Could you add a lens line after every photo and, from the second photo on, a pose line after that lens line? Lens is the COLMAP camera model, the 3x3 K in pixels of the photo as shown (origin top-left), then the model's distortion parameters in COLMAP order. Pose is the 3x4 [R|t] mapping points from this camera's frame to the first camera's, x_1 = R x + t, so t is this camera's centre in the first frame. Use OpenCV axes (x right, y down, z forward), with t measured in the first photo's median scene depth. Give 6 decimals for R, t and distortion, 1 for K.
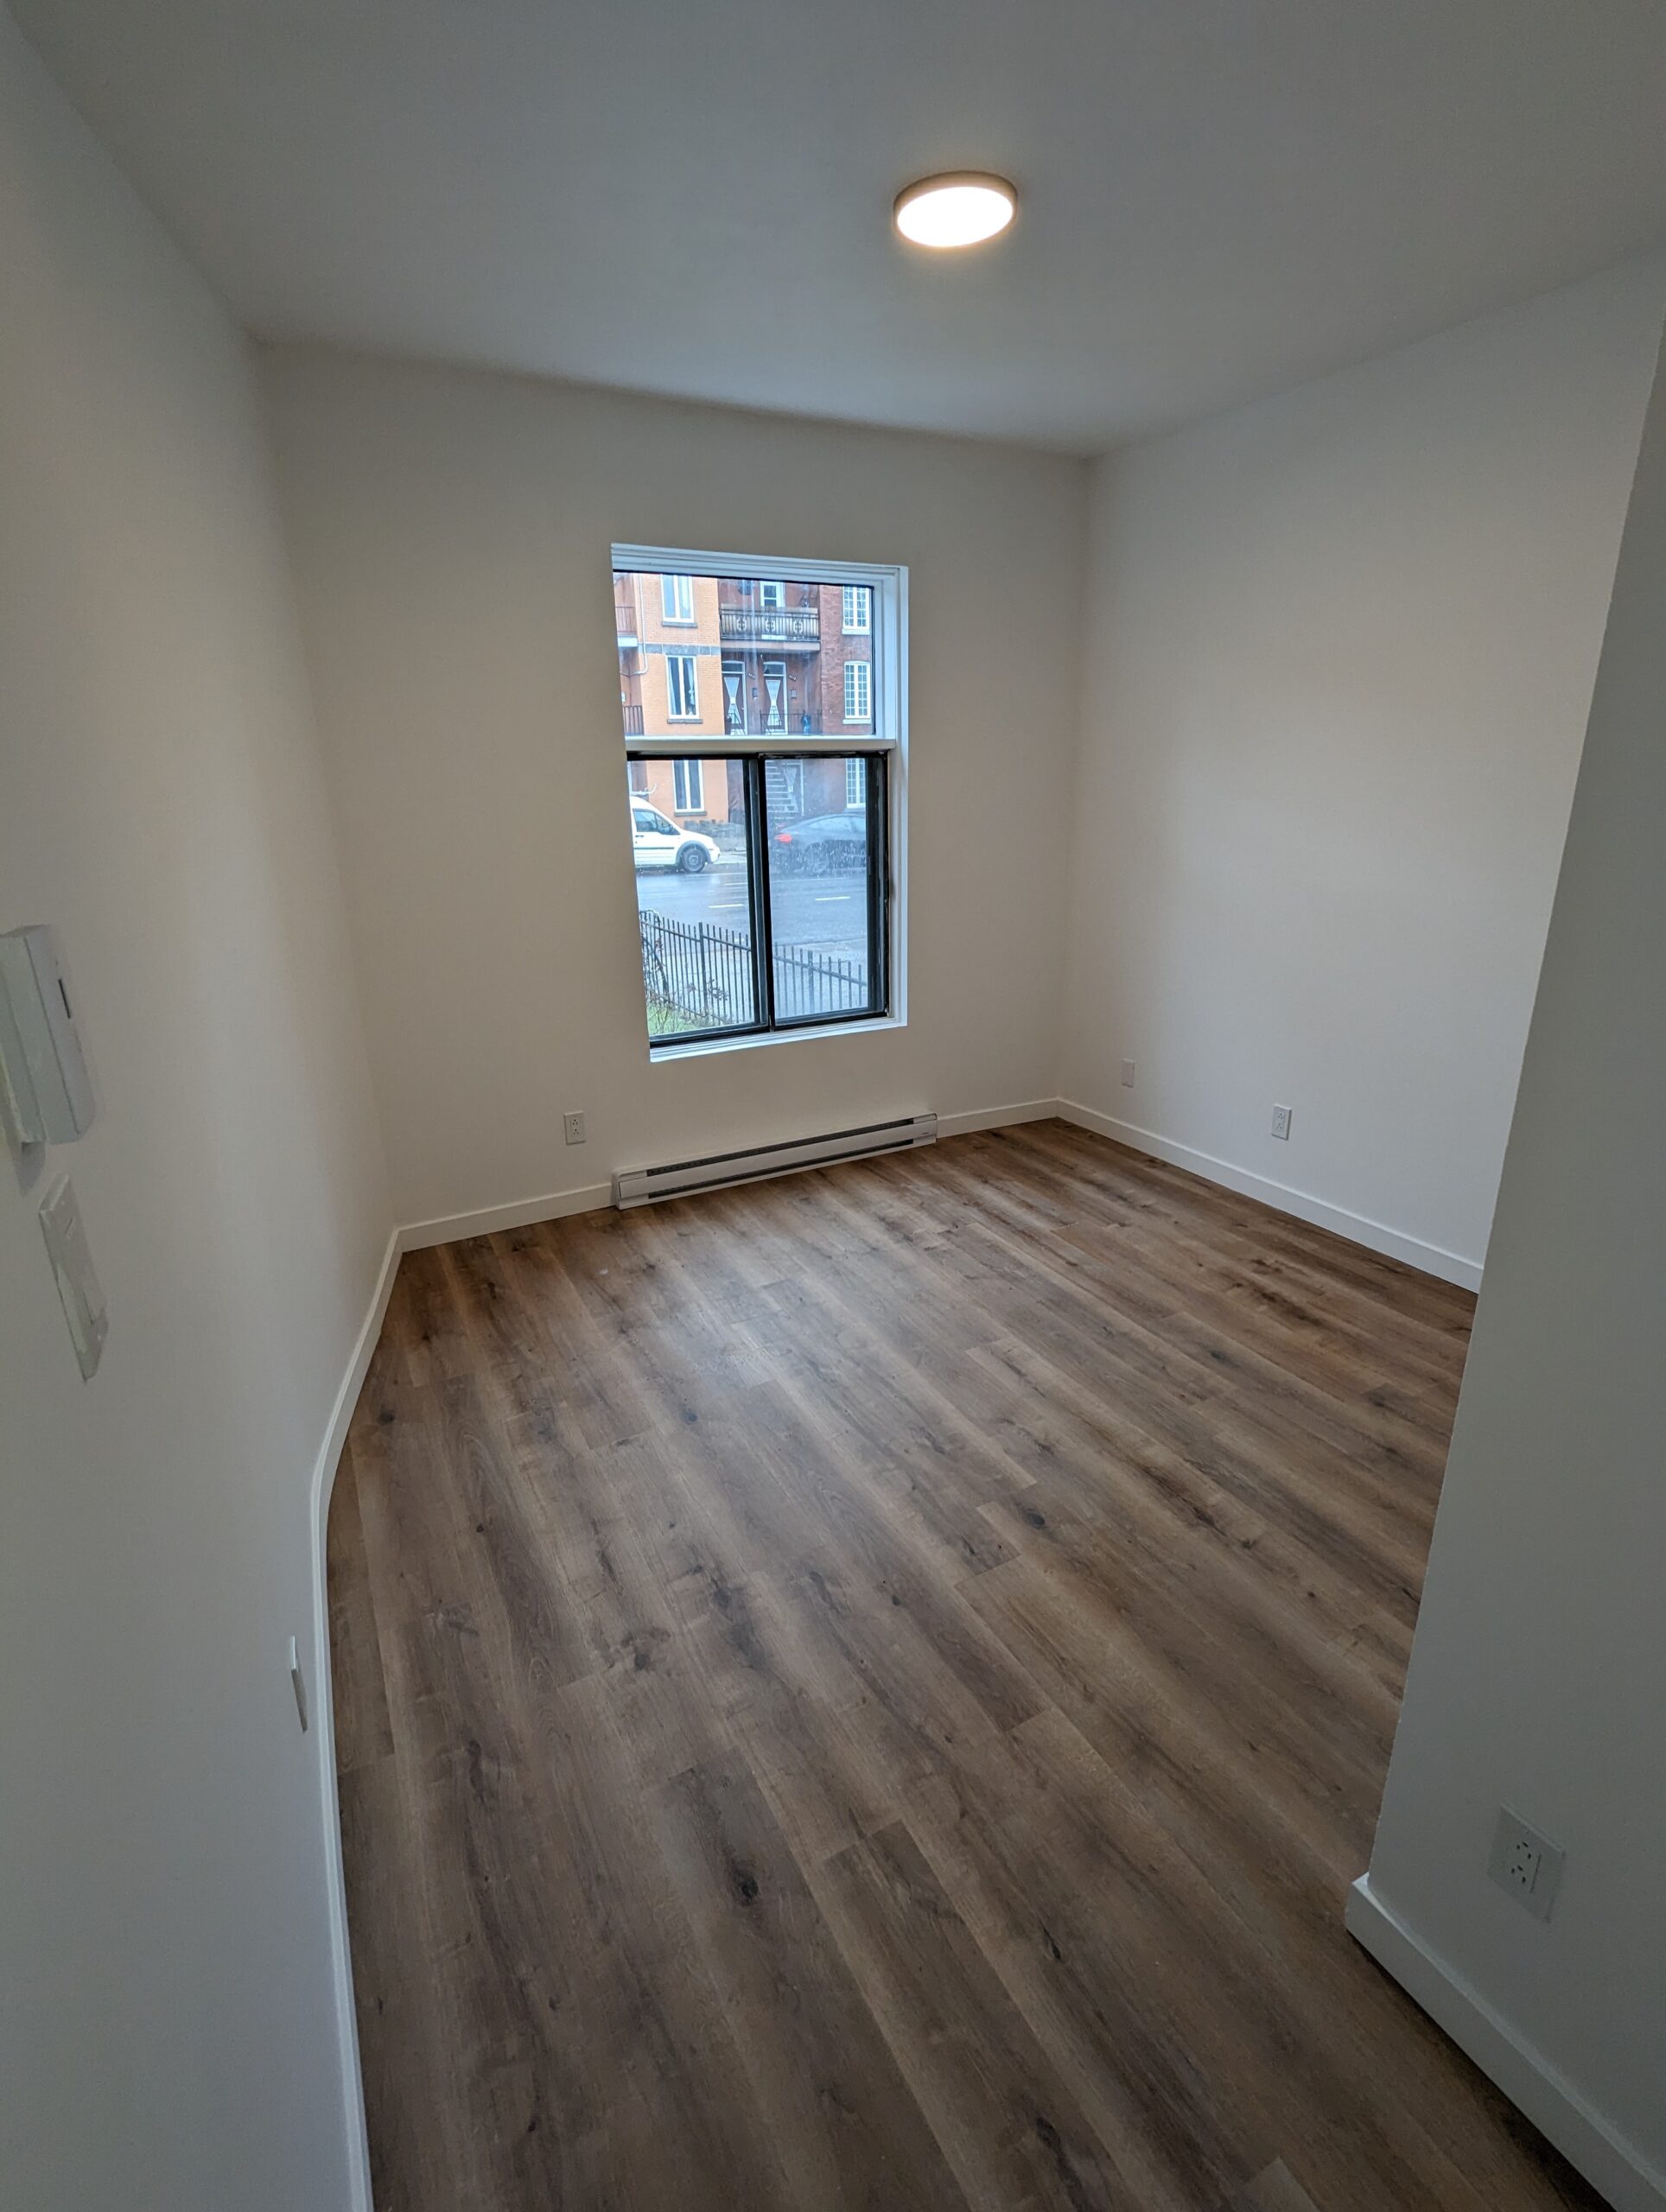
lens RADIAL K [[1045.5, 0, 830.1], [0, 1045.5, 1105.3], [0, 0, 1]] dist [0.005731, -0.000373]
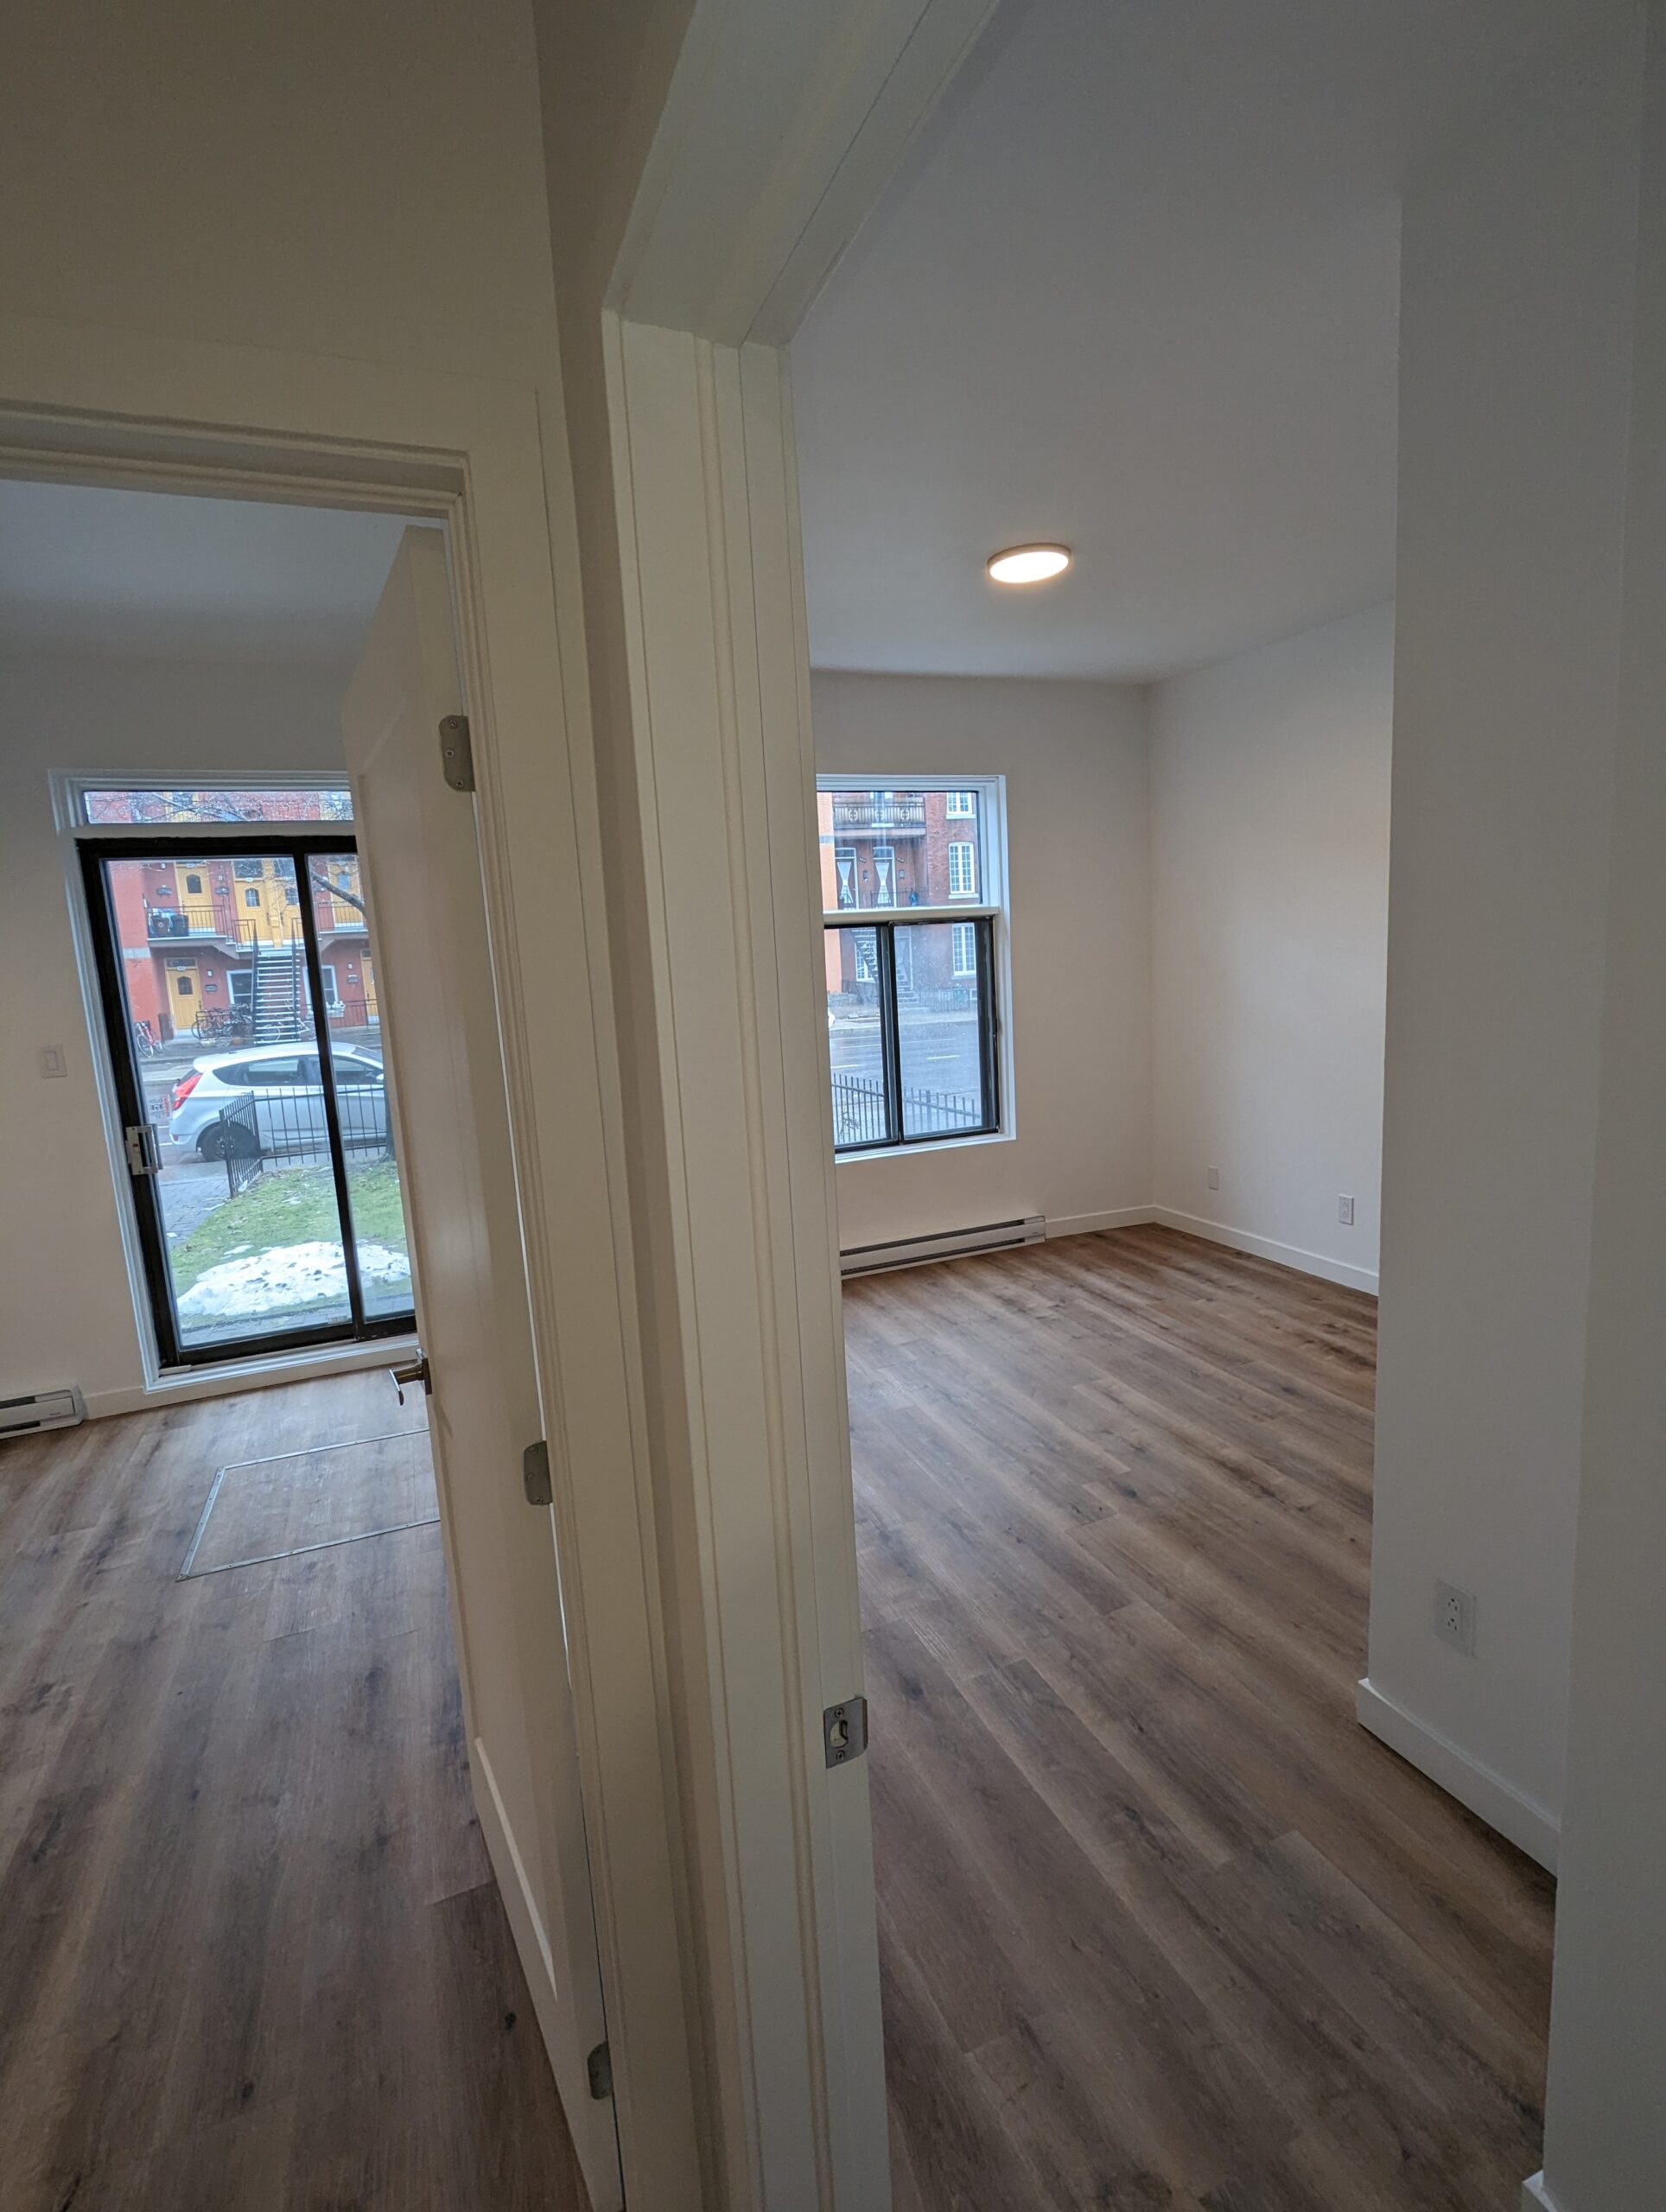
lens RADIAL K [[1045.5, 0, 835.1], [0, 1045.5, 1102.8], [0, 0, 1]] dist [0.005731, -0.000373]
pose [[0.994798, -0.020838, -0.099712, -0.016297], [0.004691, 0.987186, -0.159505, 0.104779], [0.101759, 0.158208, 0.982148, -0.274071]]
